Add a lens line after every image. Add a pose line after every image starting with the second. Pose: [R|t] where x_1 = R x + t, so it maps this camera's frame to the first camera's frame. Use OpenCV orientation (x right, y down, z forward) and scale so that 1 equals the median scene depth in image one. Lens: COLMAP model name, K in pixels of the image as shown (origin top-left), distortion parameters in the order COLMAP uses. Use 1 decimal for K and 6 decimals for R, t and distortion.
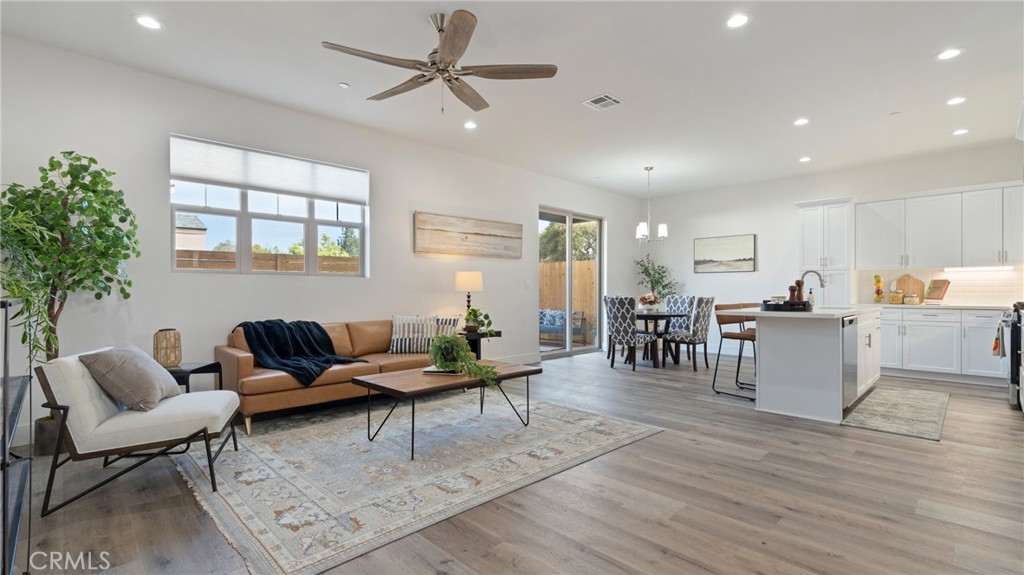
lens RADIAL K [[469.3, 0, 520.1], [0, 469.3, 282.6], [0, 0, 1]] dist [0.001063, 0.000629]
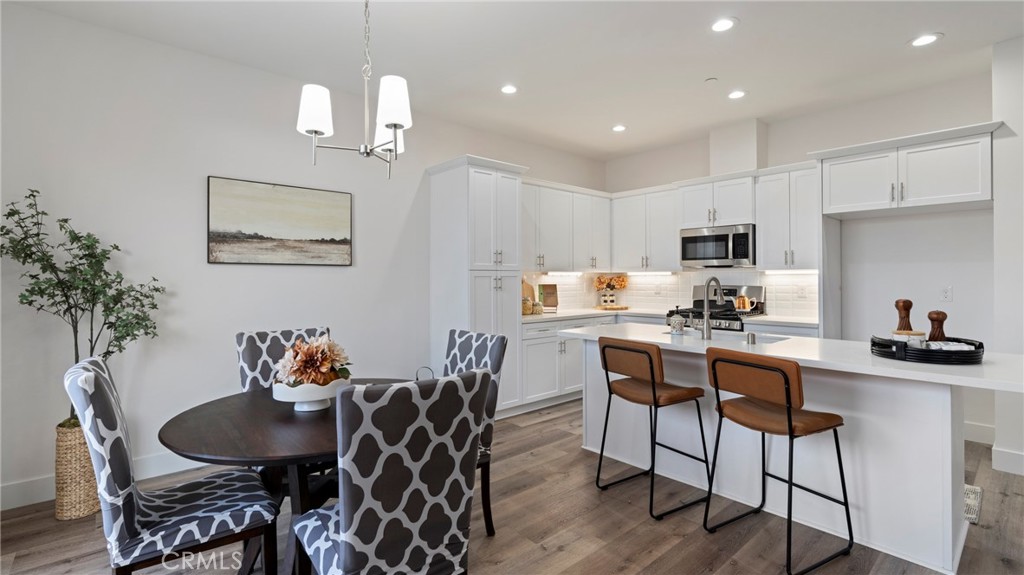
lens RADIAL K [[469.3, 0, 520.1], [0, 469.3, 282.6], [0, 0, 1]] dist [0.001063, 0.000629]
pose [[0.039081, 0.000080, 0.999236, -0.005691], [-0.009157, 0.999958, 0.000278, -0.009221], [-0.999194, -0.009161, 0.039080, 0.947630]]
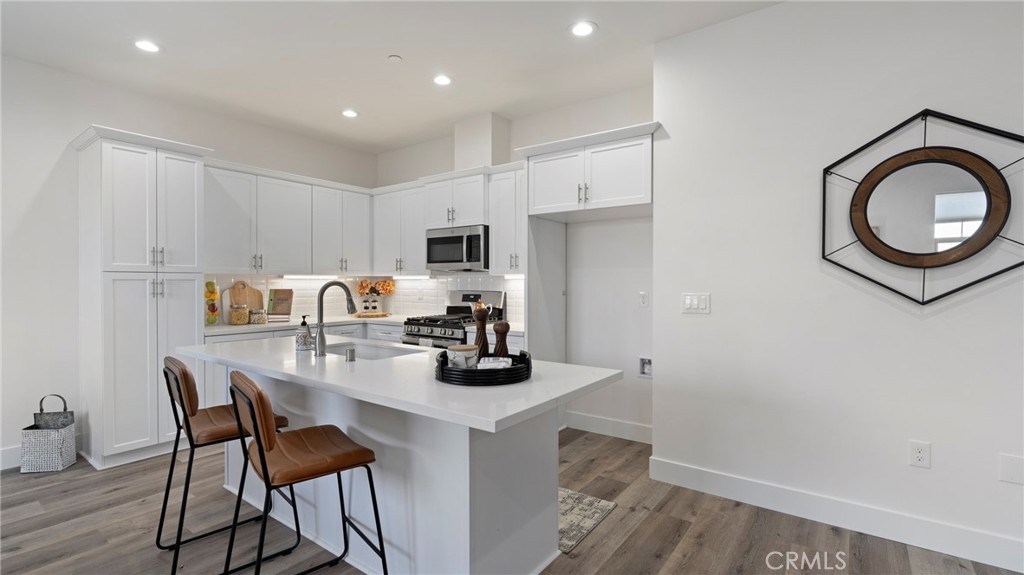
lens RADIAL K [[466.1, 0, 515.4], [0, 466.1, 293.5], [0, 0, 1]] dist [0.000758, 0.000433]
pose [[-0.160705, -0.015255, 0.986885, 0.057729], [-0.011060, 0.999846, 0.013654, -0.013407], [-0.986941, -0.008720, -0.160849, 0.687687]]
